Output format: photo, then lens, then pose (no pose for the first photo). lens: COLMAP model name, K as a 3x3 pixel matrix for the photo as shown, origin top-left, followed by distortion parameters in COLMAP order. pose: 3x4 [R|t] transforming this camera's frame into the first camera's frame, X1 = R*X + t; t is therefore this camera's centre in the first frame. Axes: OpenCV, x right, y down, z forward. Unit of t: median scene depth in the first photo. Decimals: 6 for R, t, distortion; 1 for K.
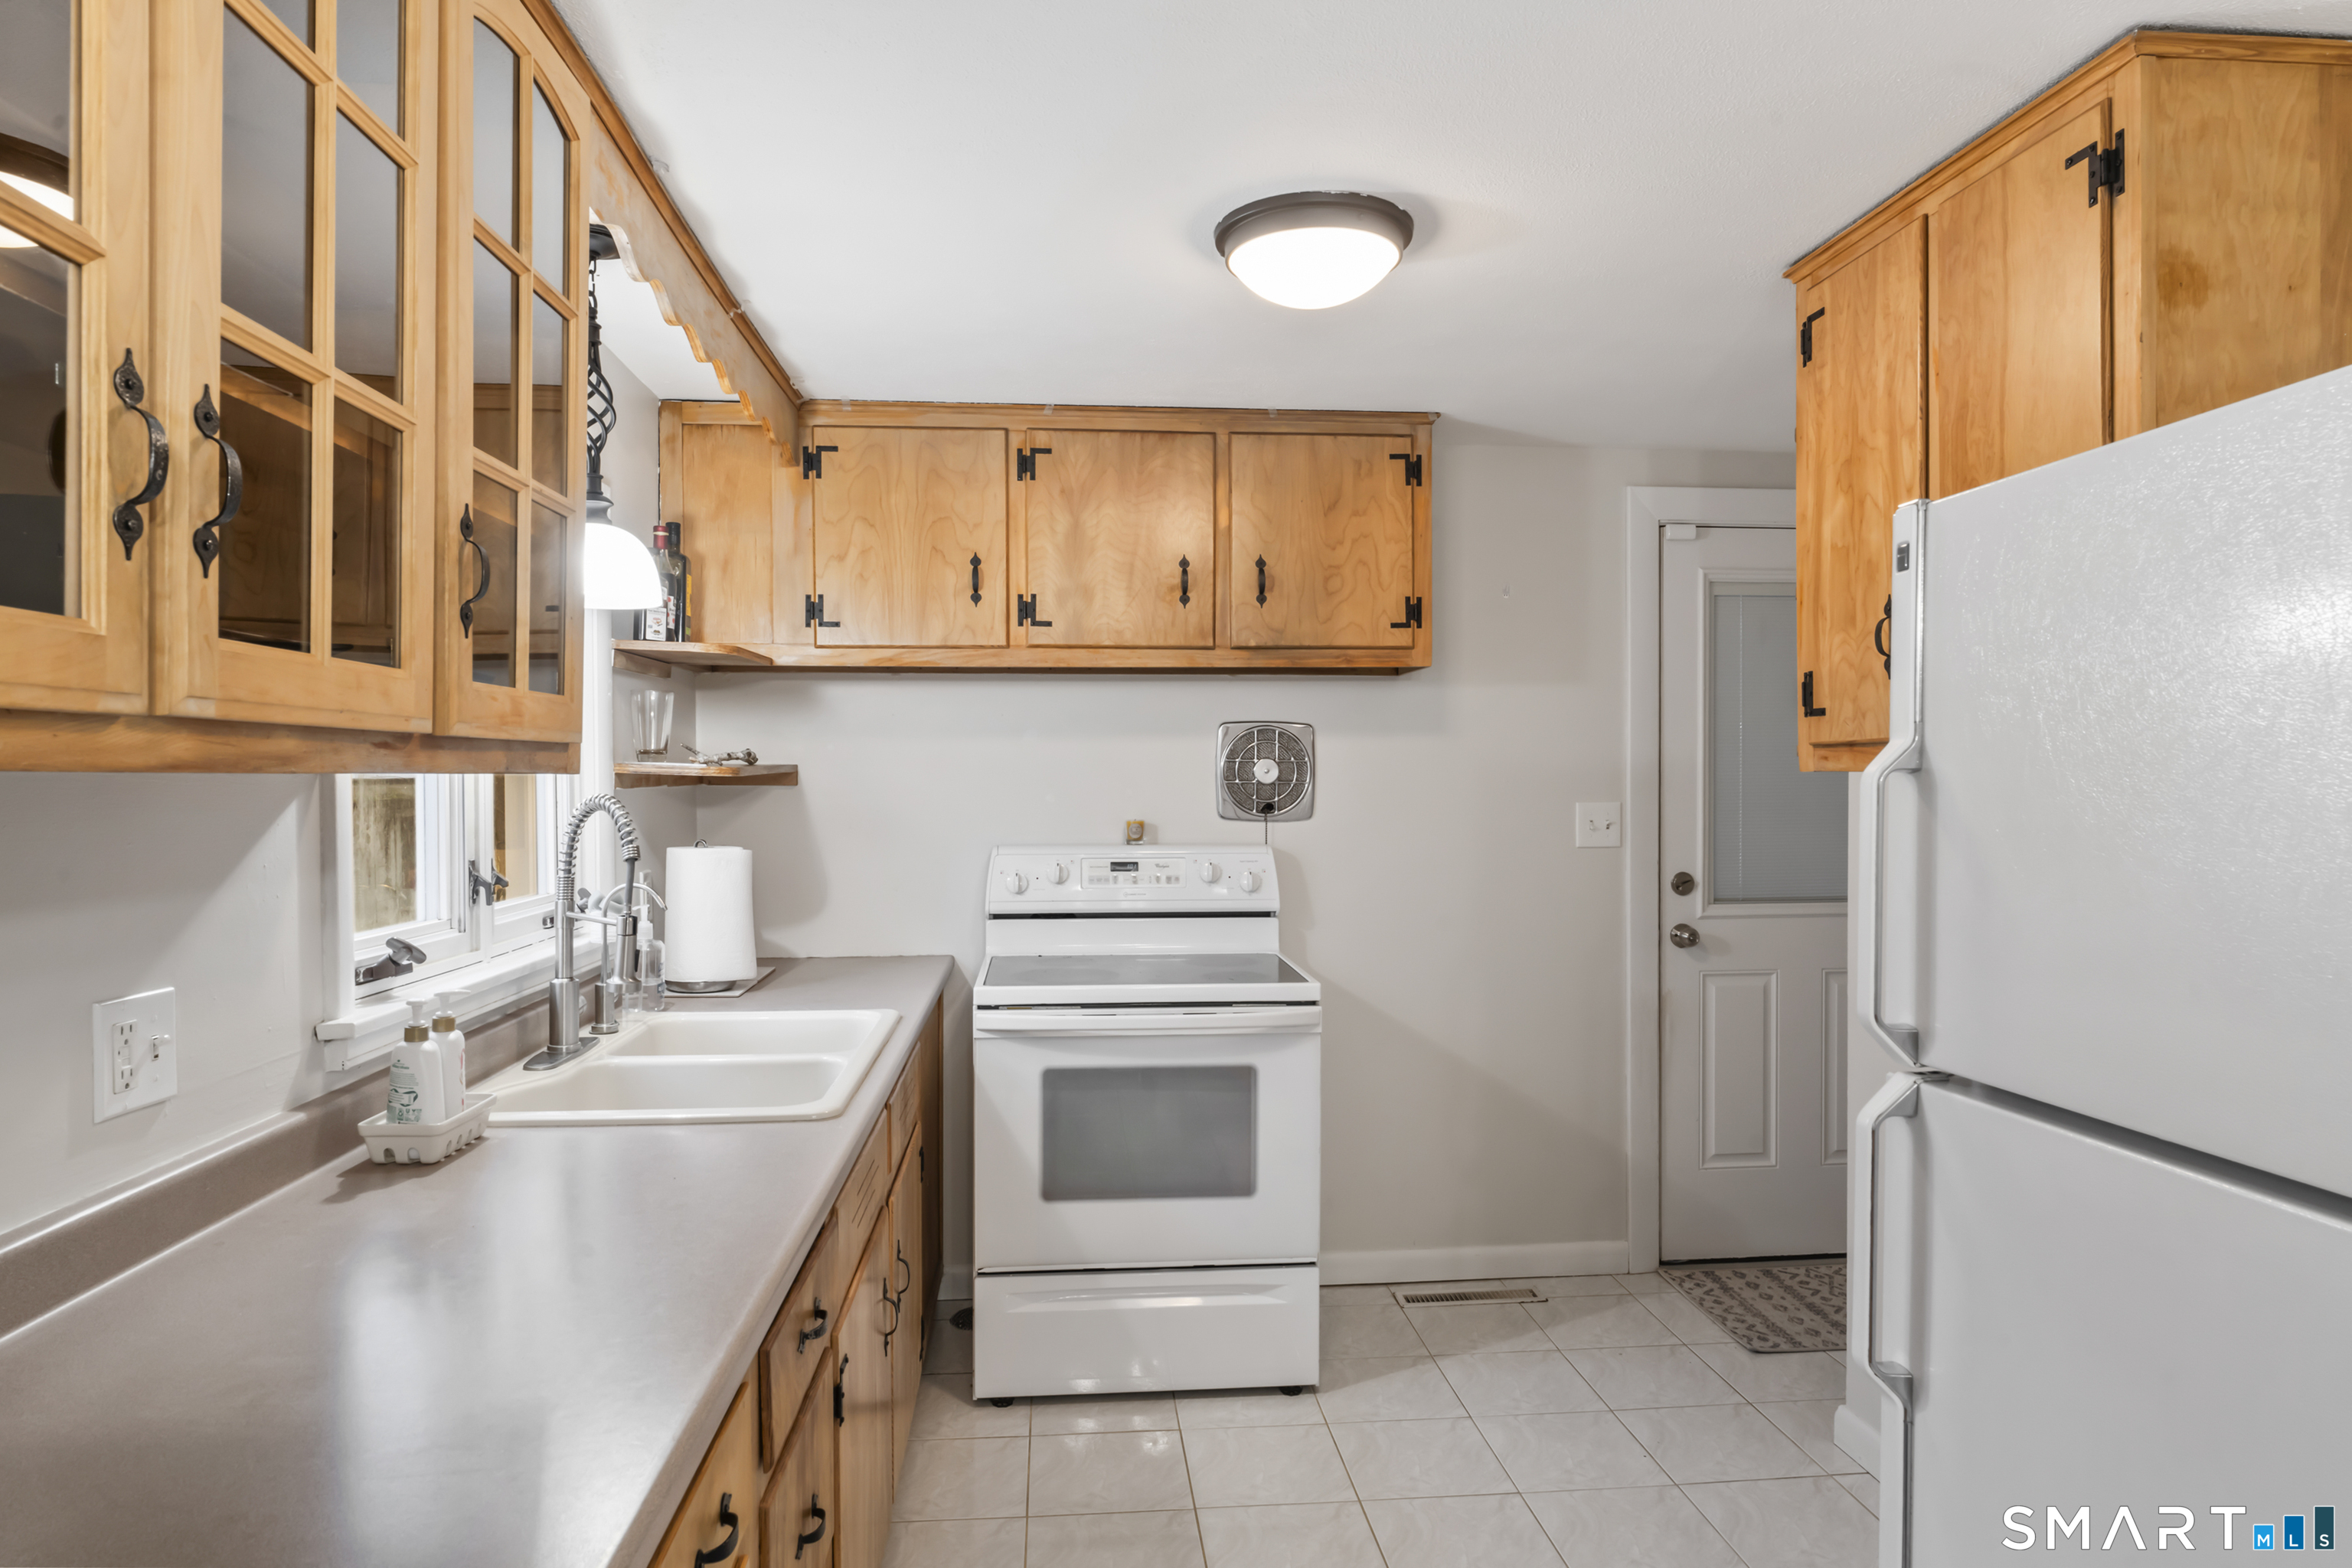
lens RADIAL K [[1377.1, 0, 1174.7], [0, 1377.1, 792.1], [0, 0, 1]] dist [0.001439, -0.001438]
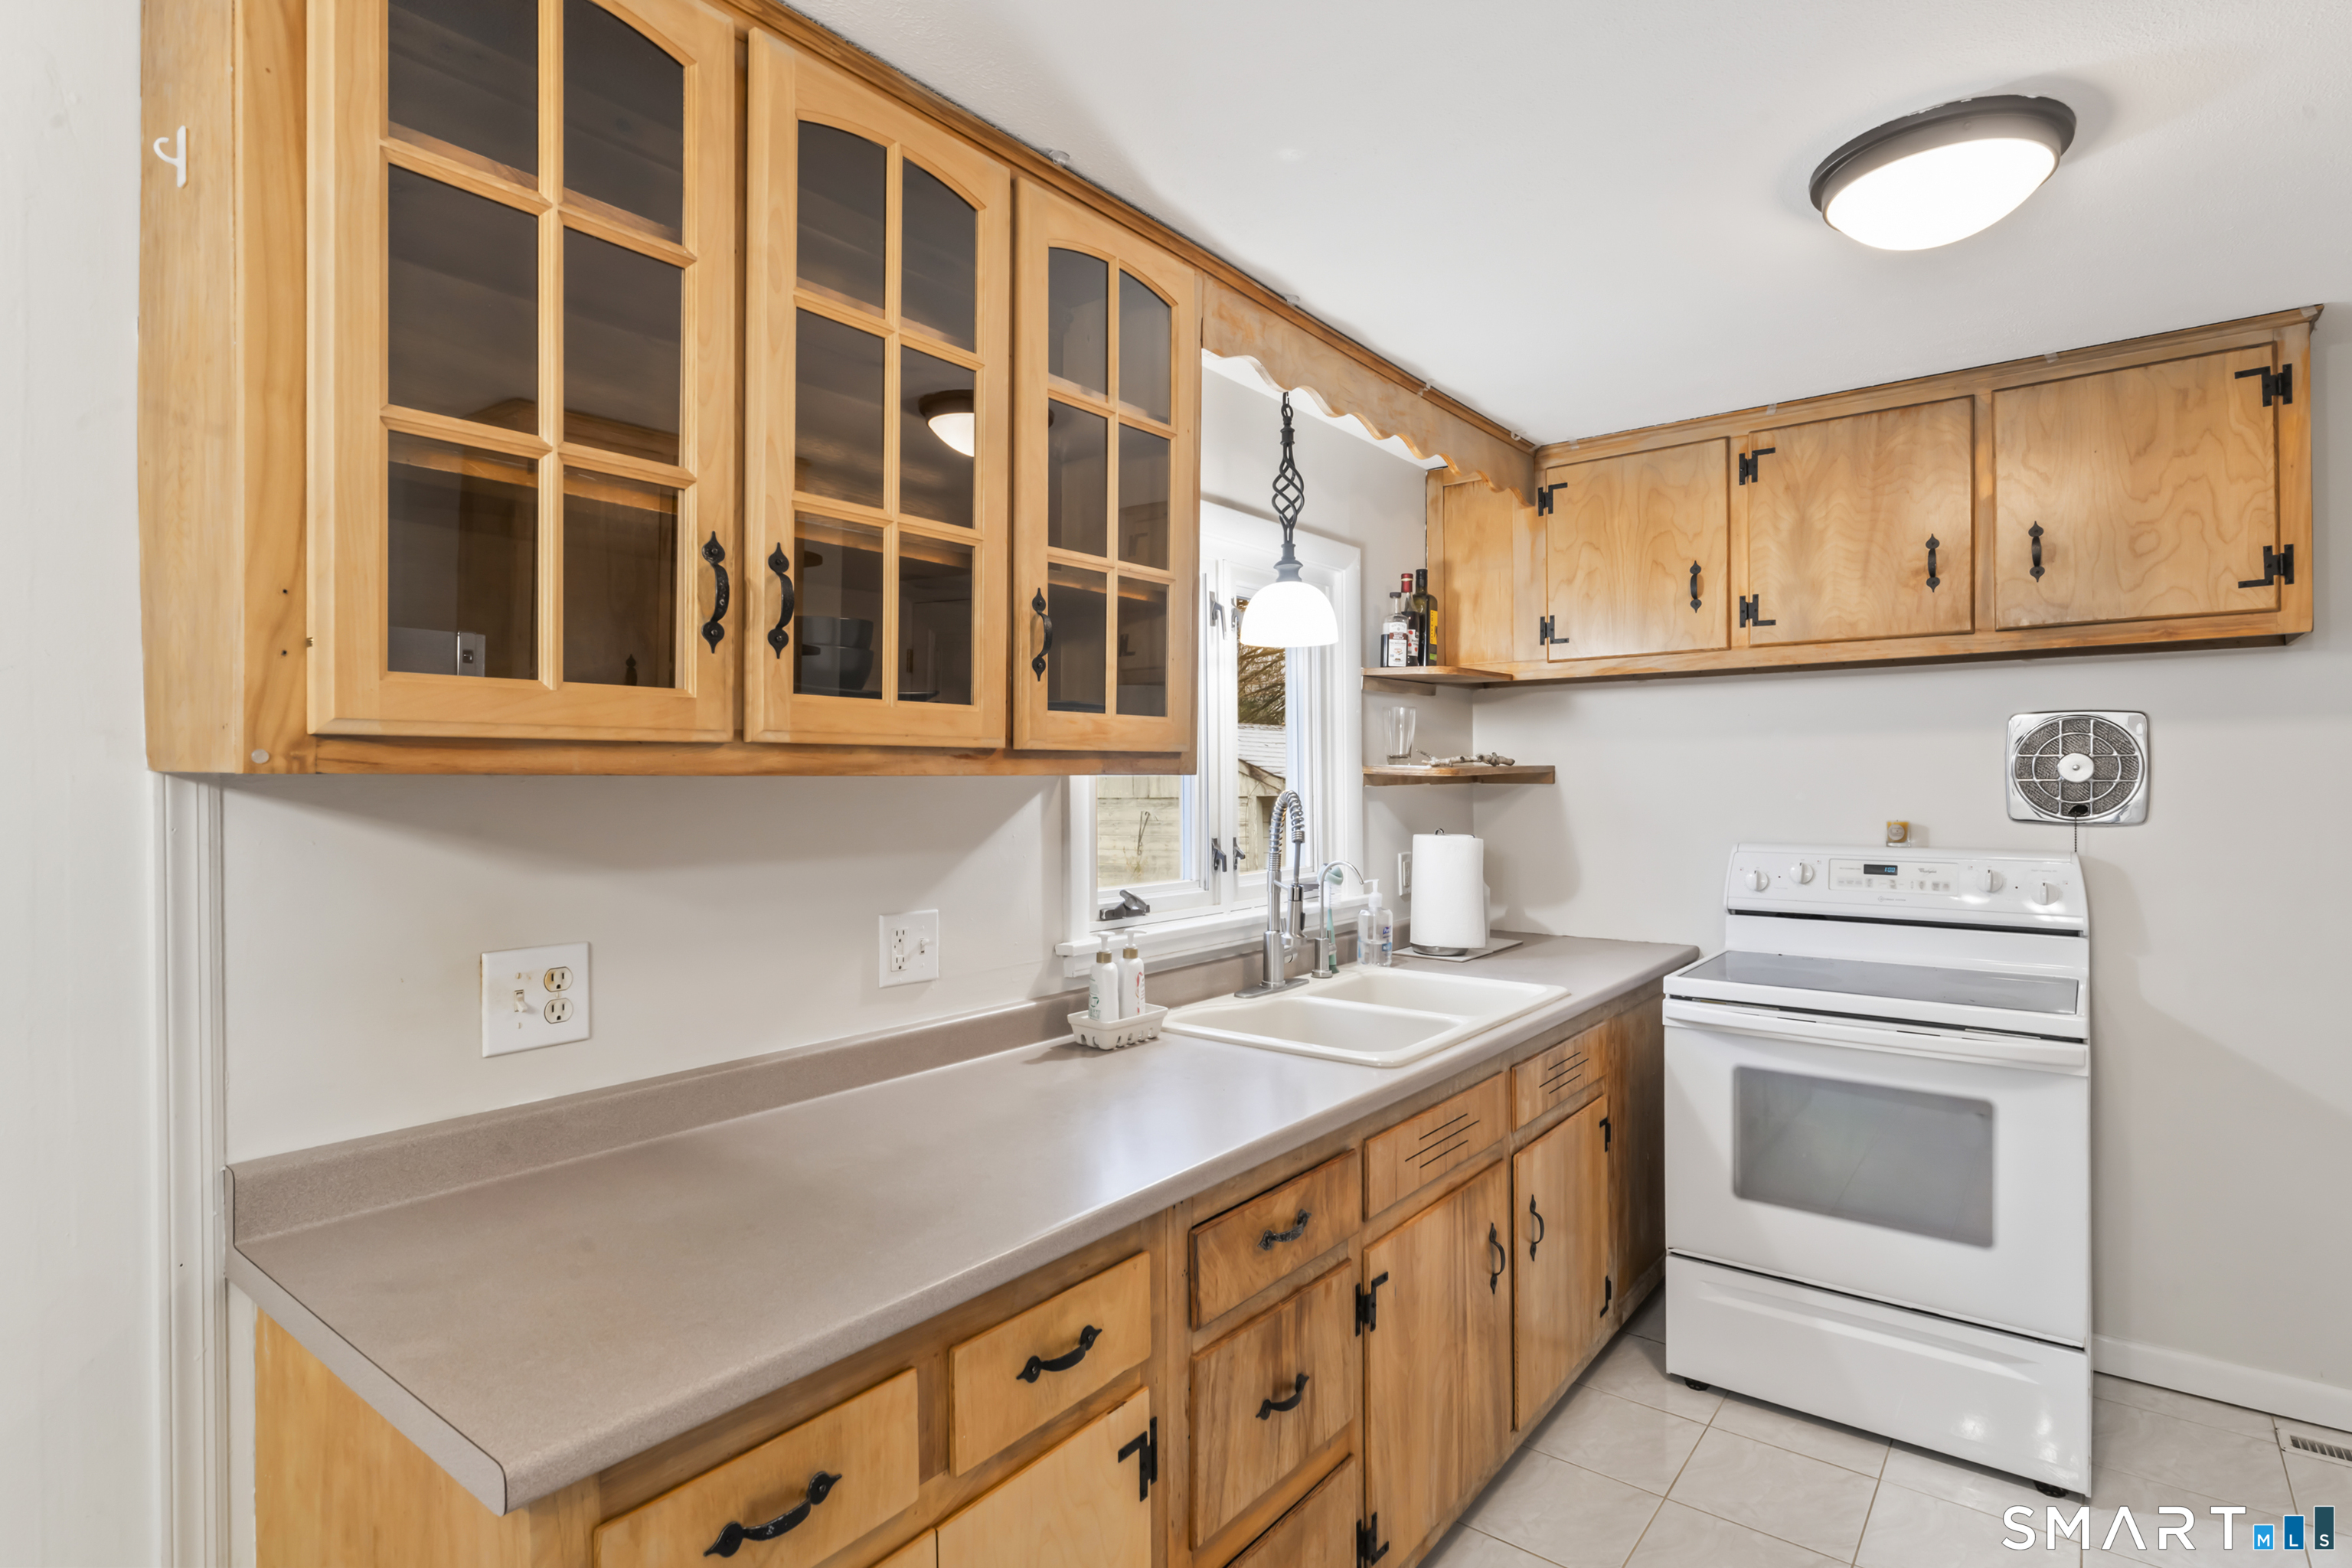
lens RADIAL K [[1175.7, 0, 1178.1], [0, 1175.7, 772.5], [0, 0, 1]] dist [0.001392, -0.000199]
pose [[0.733807, -0.005557, -0.679335, 0.187741], [-0.004142, 0.999911, -0.012654, -0.000647], [0.679345, 0.012100, 0.733719, 0.088017]]
